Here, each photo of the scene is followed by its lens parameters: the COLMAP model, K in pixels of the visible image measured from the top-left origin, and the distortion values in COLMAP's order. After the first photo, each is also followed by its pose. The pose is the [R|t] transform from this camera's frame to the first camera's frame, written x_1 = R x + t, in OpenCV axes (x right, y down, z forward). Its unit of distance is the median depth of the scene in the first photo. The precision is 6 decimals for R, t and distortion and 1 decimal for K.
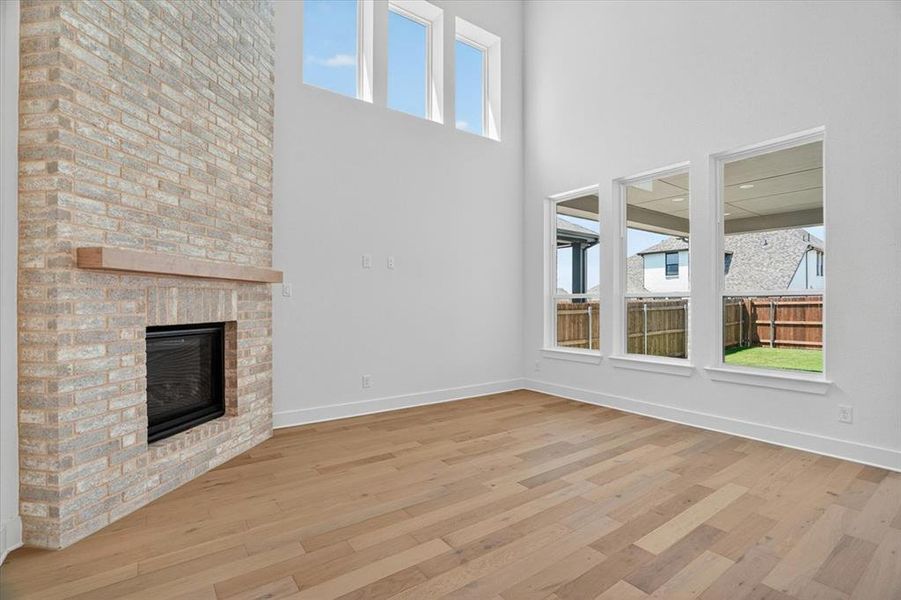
lens RADIAL K [[420.9, 0, 452.4], [0, 420.9, 301.4], [0, 0, 1]] dist [-0.060100, 0.023796]
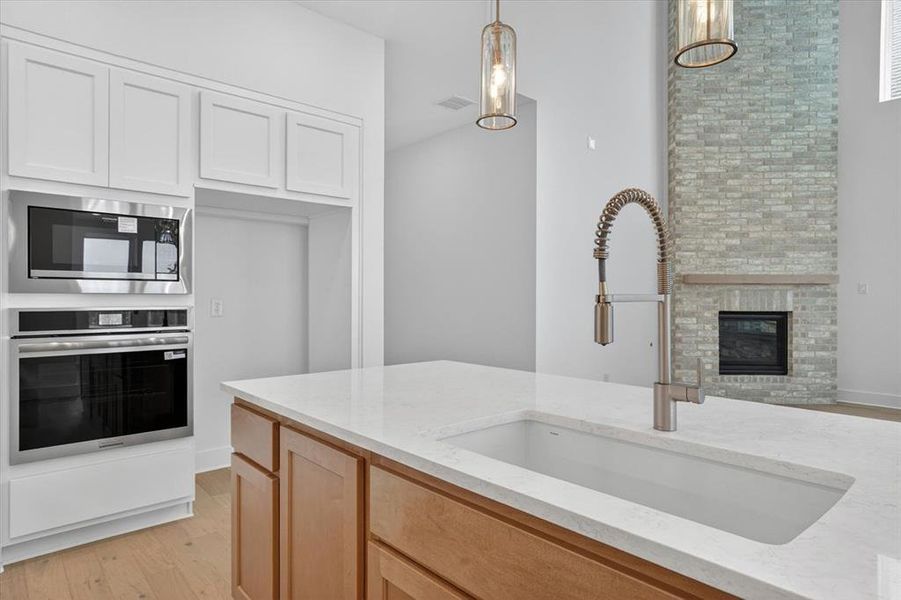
lens RADIAL K [[520.1, 0, 451.6], [0, 520.1, 301.8], [0, 0, 1]] dist [-0.031014, 0.031136]
pose [[0.094707, 0.003539, -0.995499, 1.415240], [0.000500, 0.999993, 0.003602, 0.007805], [0.995505, -0.000839, 0.094705, -0.440024]]
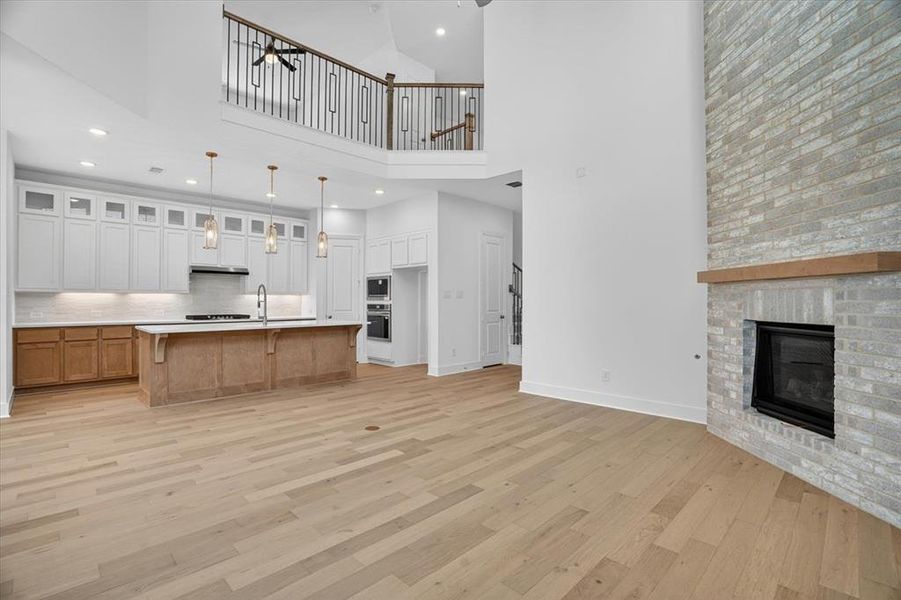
lens RADIAL K [[420.9, 0, 452.4], [0, 420.9, 301.4], [0, 0, 1]] dist [-0.060100, 0.023796]
pose [[-0.987183, -0.004963, -0.159518, 0.395906], [-0.004729, 0.999987, -0.001843, 0.006237], [0.159525, -0.001065, -0.987193, 2.000414]]
